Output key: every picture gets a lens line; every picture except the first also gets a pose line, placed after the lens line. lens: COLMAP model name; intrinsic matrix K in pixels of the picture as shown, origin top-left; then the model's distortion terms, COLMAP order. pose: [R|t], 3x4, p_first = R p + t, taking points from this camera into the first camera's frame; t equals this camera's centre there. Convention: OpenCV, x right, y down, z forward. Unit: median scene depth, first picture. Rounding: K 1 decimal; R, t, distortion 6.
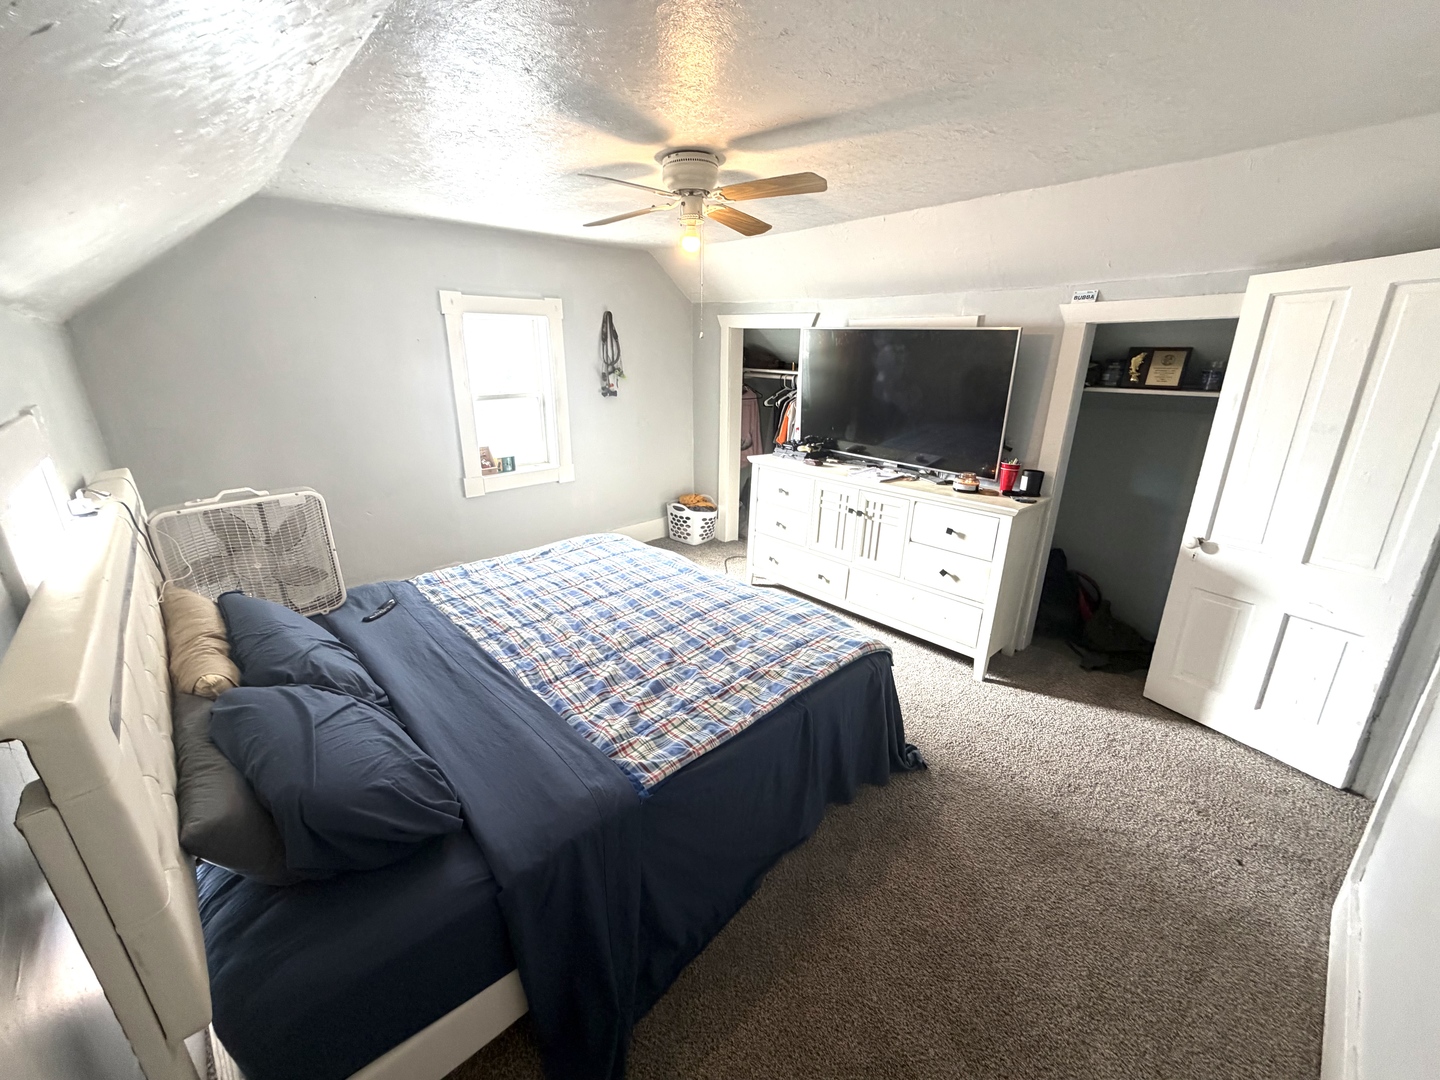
lens RADIAL K [[577.0, 0, 719.0], [0, 577.0, 539.6], [0, 0, 1]] dist [0.000551, 0.000143]
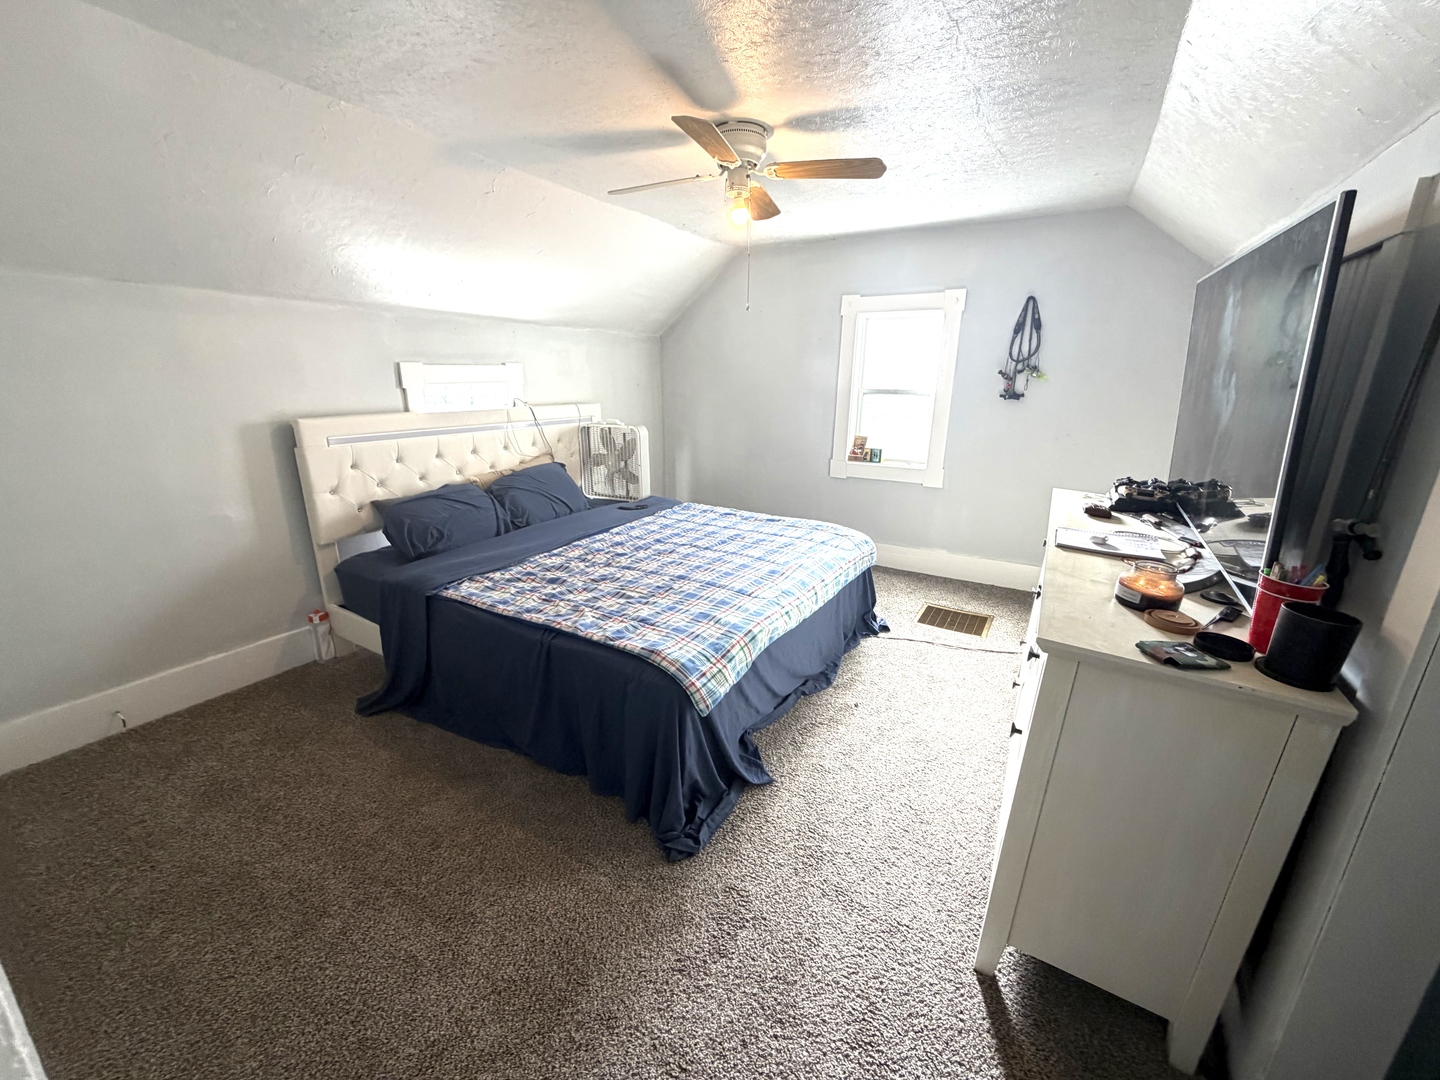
lens RADIAL K [[577.0, 0, 717.7], [0, 577.0, 542.1], [0, 0, 1]] dist [0.000551, 0.000143]
pose [[0.277494, 0.268703, -0.922386, 0.704918], [-0.307731, 0.934366, 0.179614, -0.104087], [0.910109, 0.234005, 0.341969, 0.520118]]
